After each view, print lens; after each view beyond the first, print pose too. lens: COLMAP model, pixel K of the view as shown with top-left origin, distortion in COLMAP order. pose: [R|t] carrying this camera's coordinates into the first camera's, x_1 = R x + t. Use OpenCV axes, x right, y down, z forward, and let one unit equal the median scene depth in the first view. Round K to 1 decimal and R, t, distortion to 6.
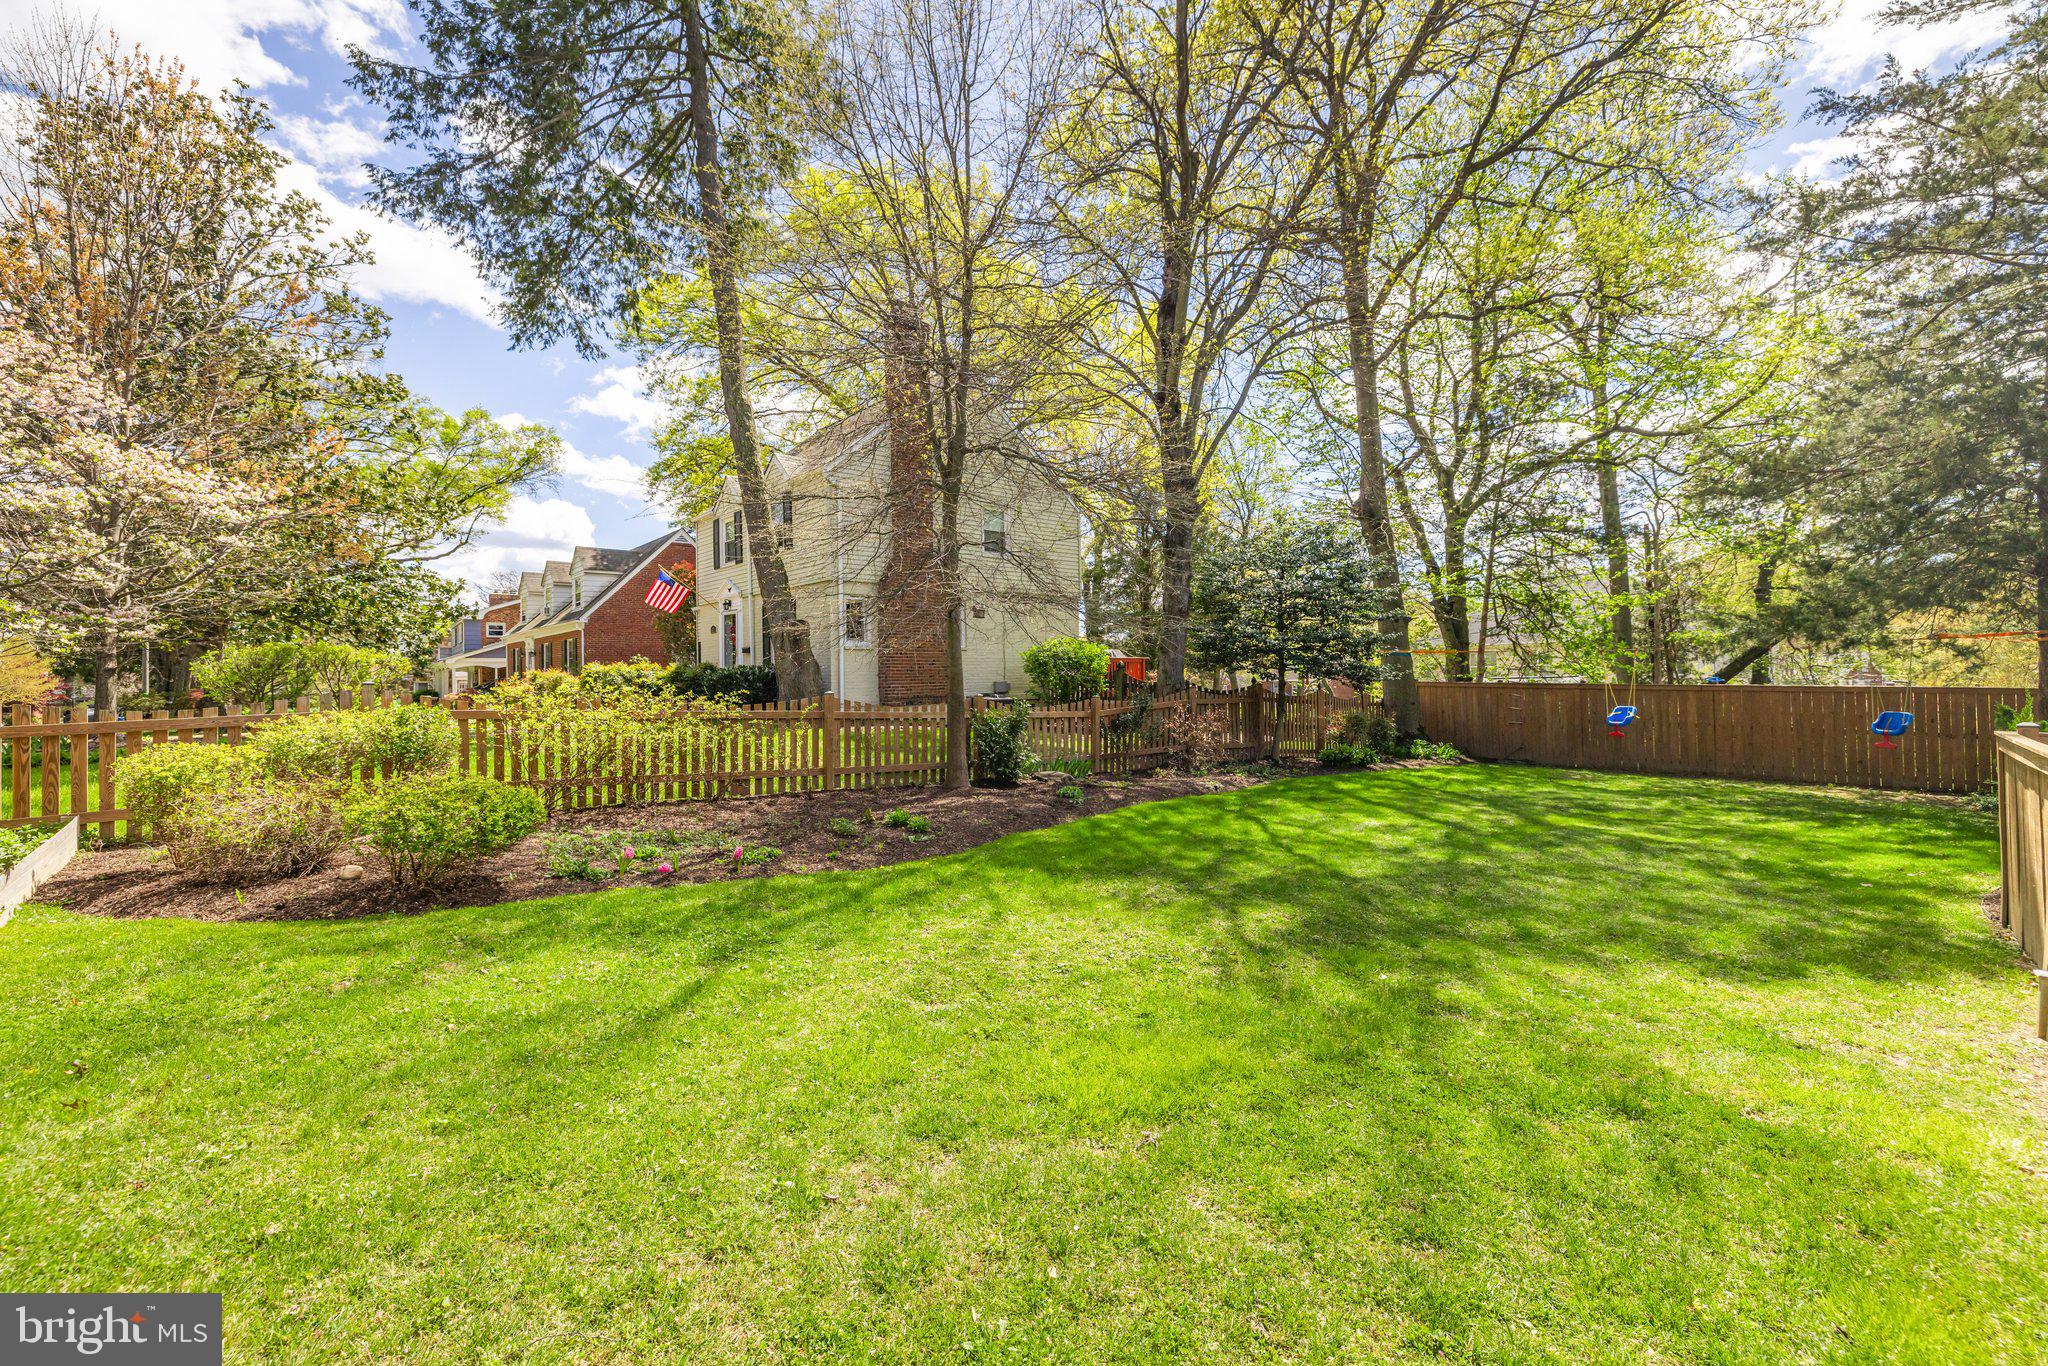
lens RADIAL K [[878.8, 0, 1017.3], [0, 878.8, 680.2], [0, 0, 1]] dist [0.000866, 0.000087]
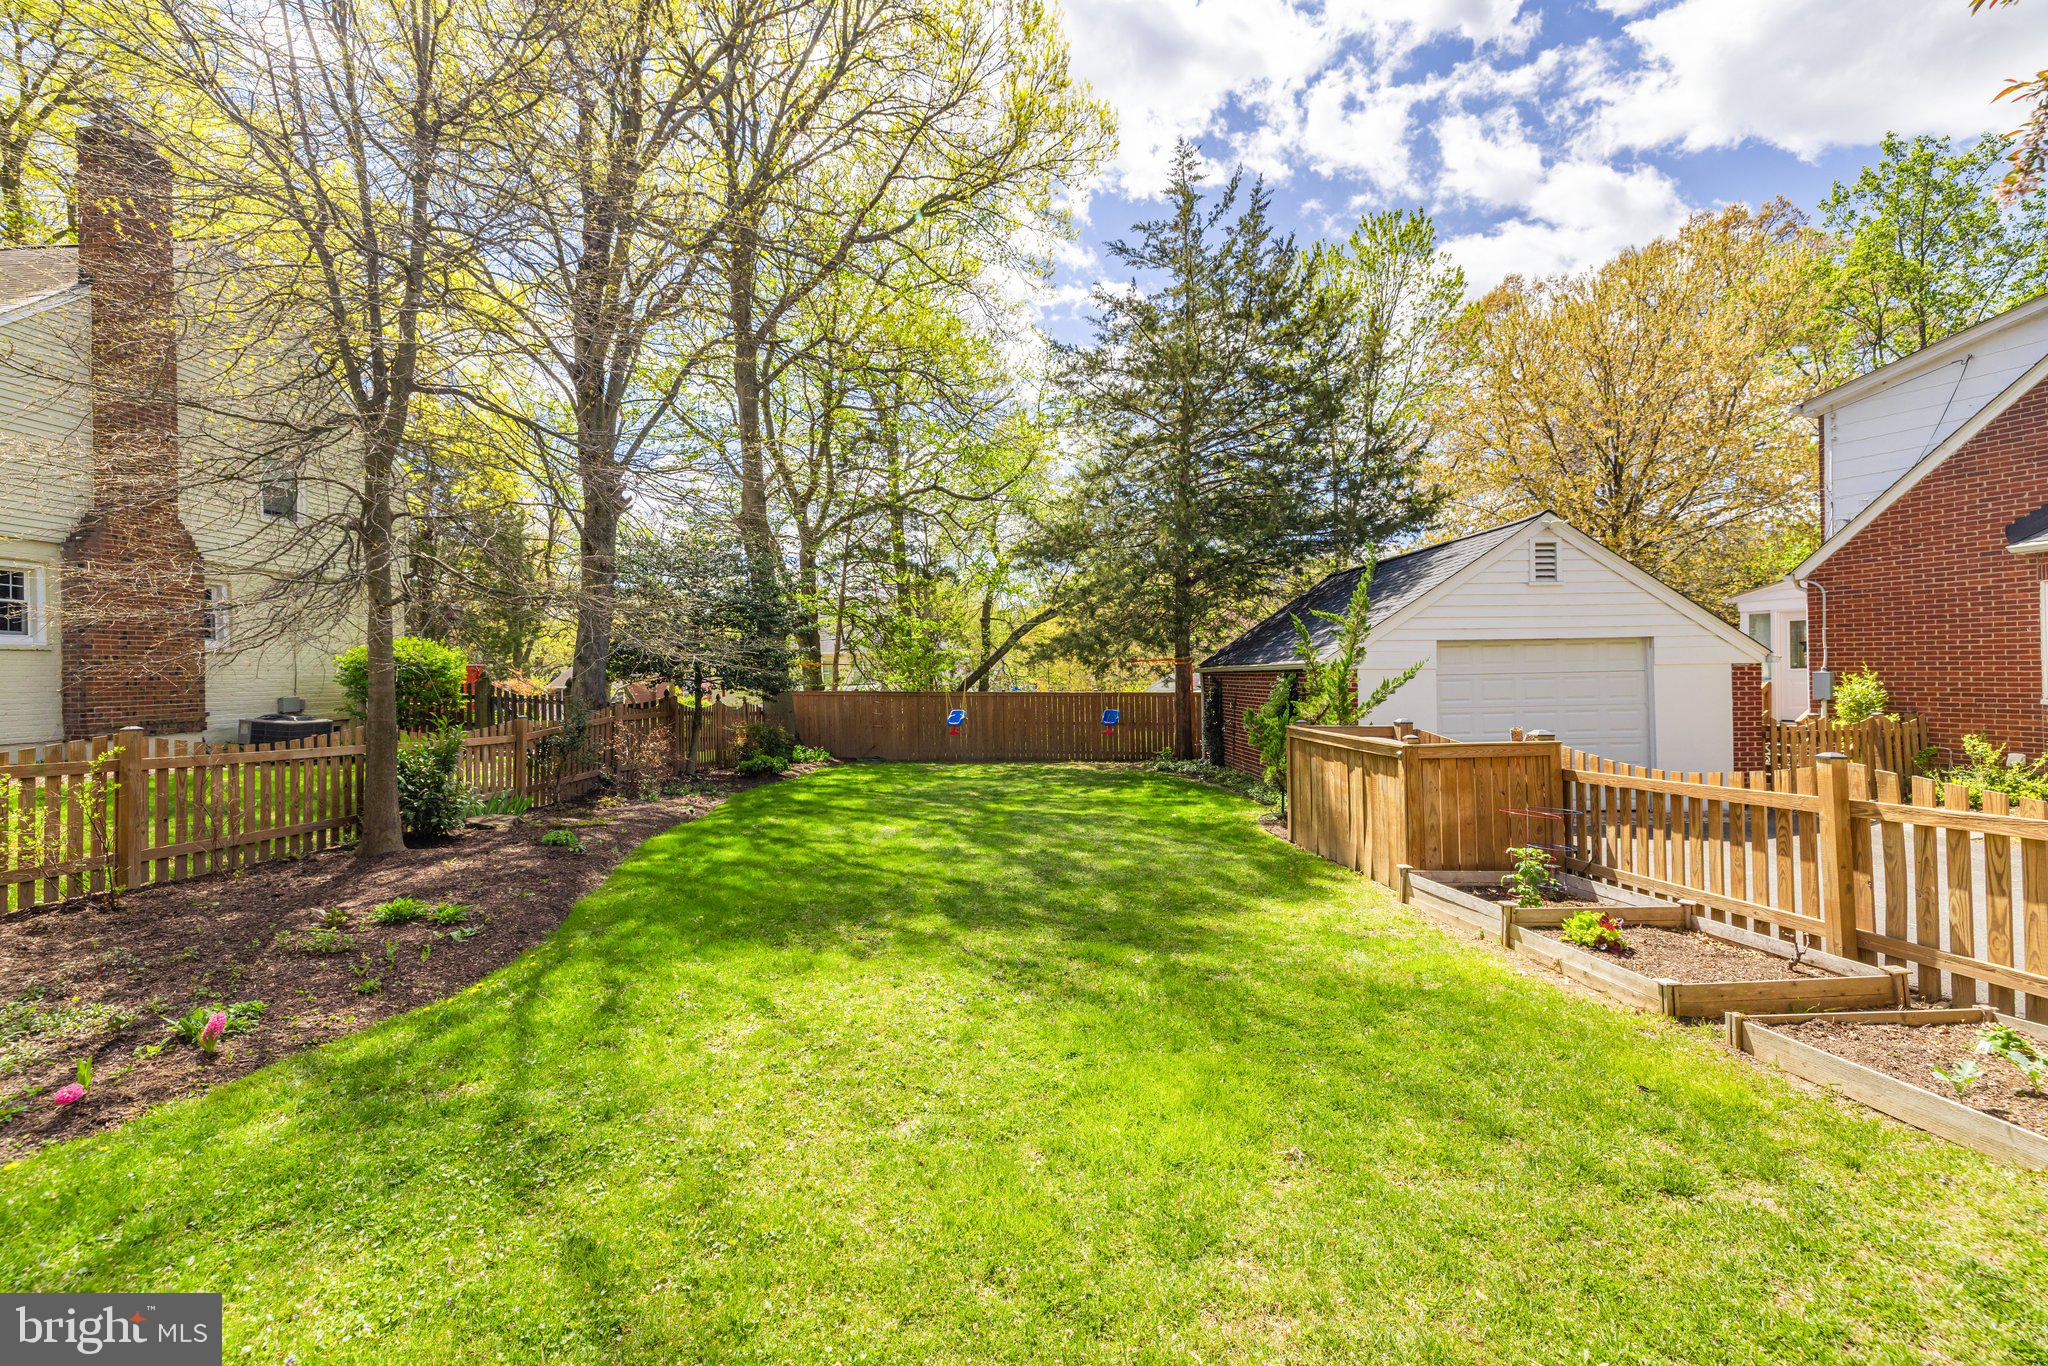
lens RADIAL K [[852.7, 0, 1027.8], [0, 852.7, 691.9], [0, 0, 1]] dist [0.000841, 0.000226]
pose [[0.677544, -0.010167, 0.735412, -0.155363], [0.002681, 0.999932, 0.011354, -0.011187], [-0.735477, -0.005721, 0.677525, 0.097481]]
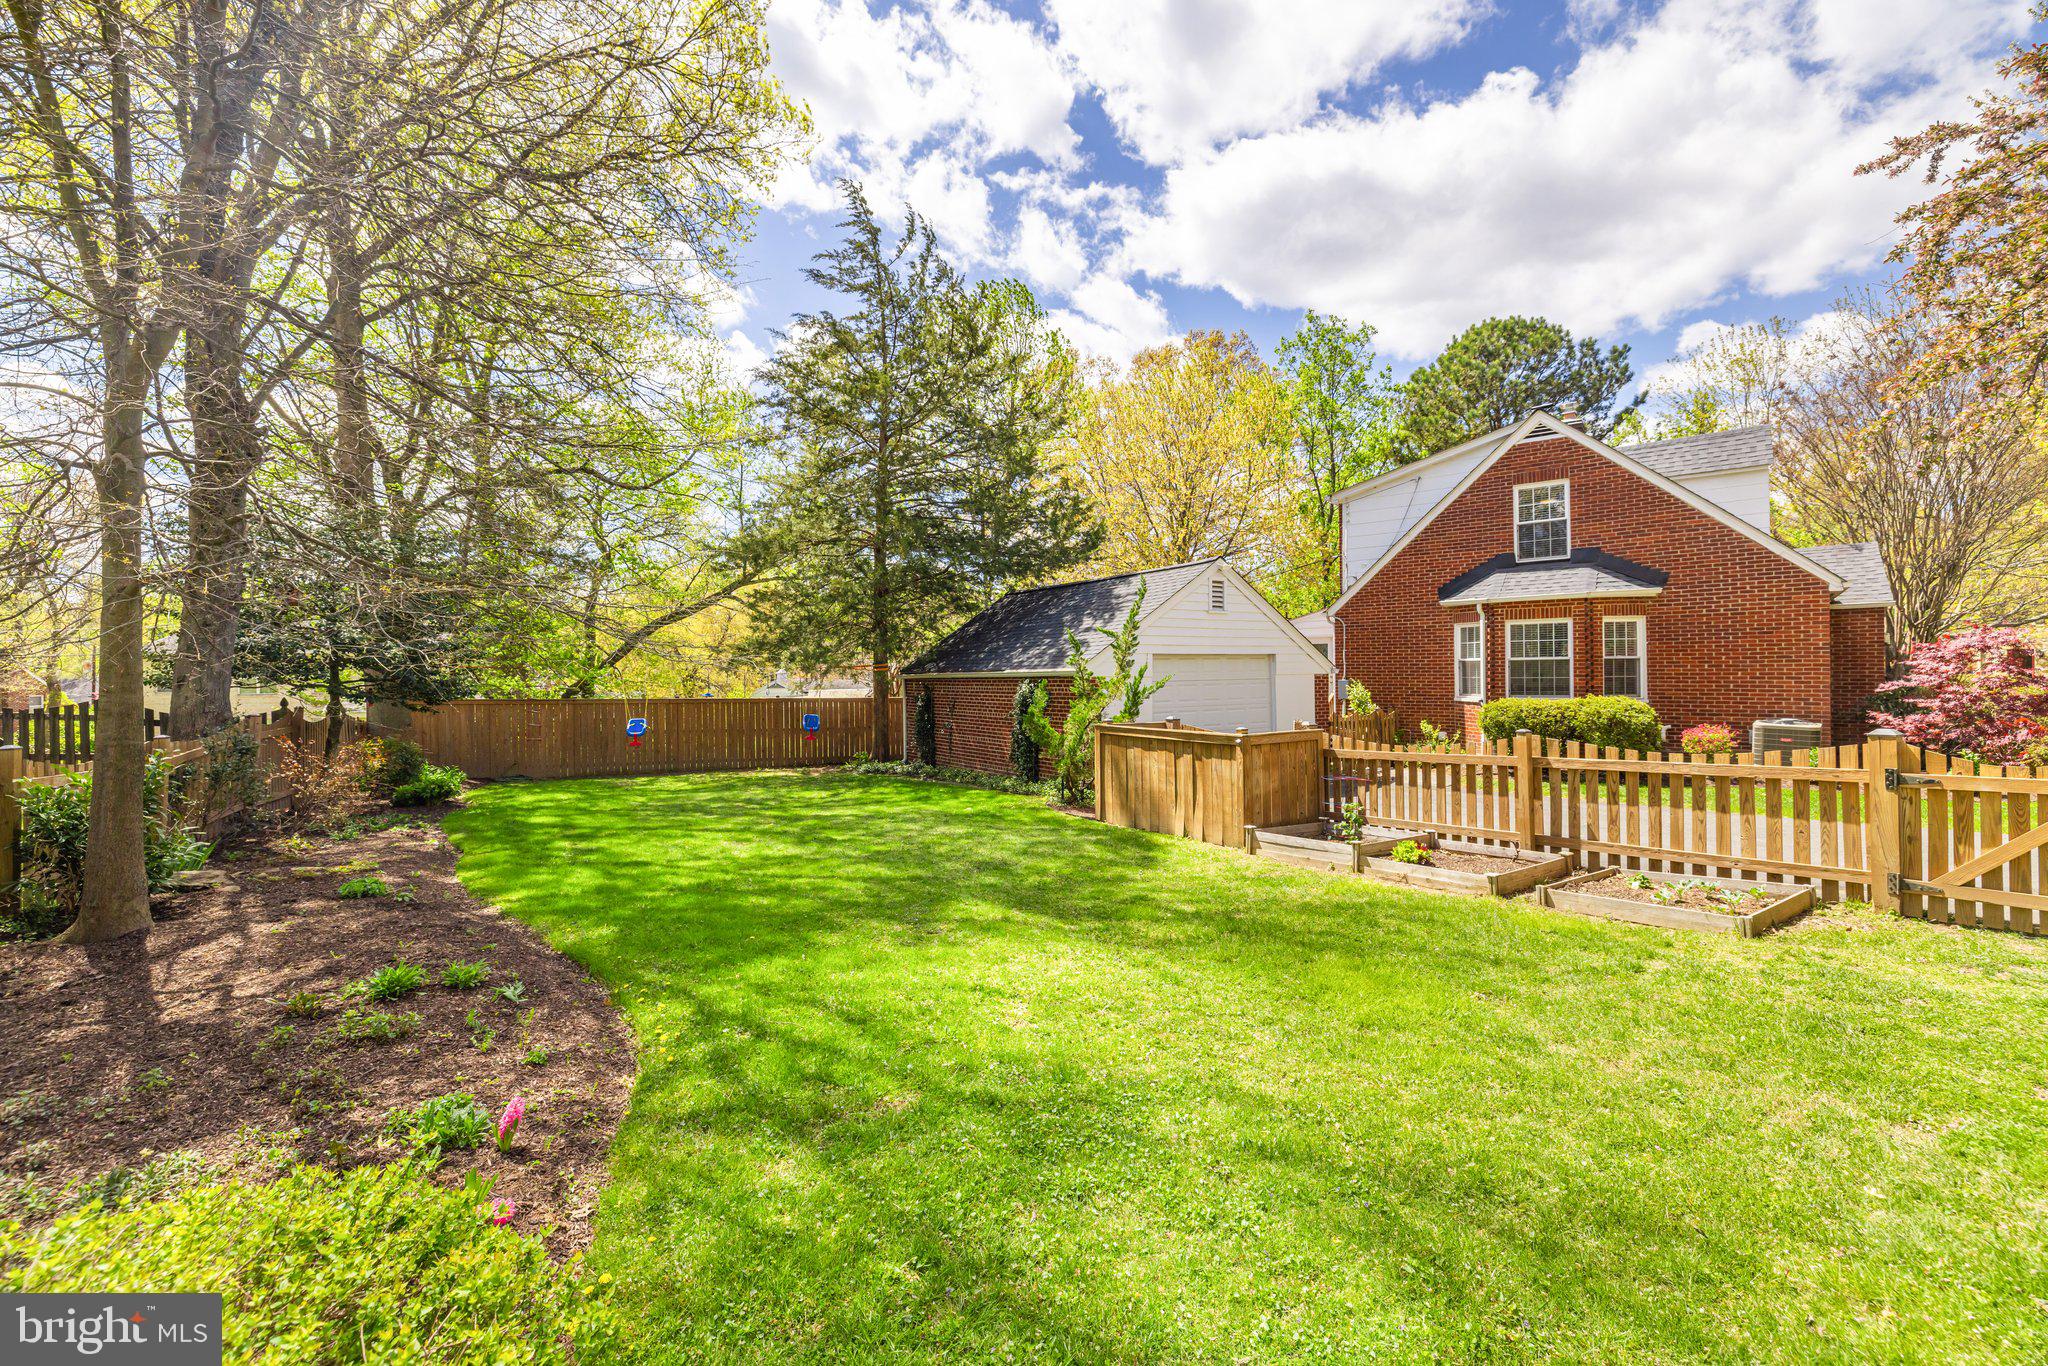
lens RADIAL K [[835.3, 0, 1024.0], [0, 835.3, 683.0], [0, 0, 1]] dist [-0.003018, -0.000159]
pose [[0.235900, 0.002645, 0.971774, -0.286330], [0.004782, 0.999981, -0.003882, -0.012118], [-0.971765, 0.005563, 0.235883, 0.260409]]
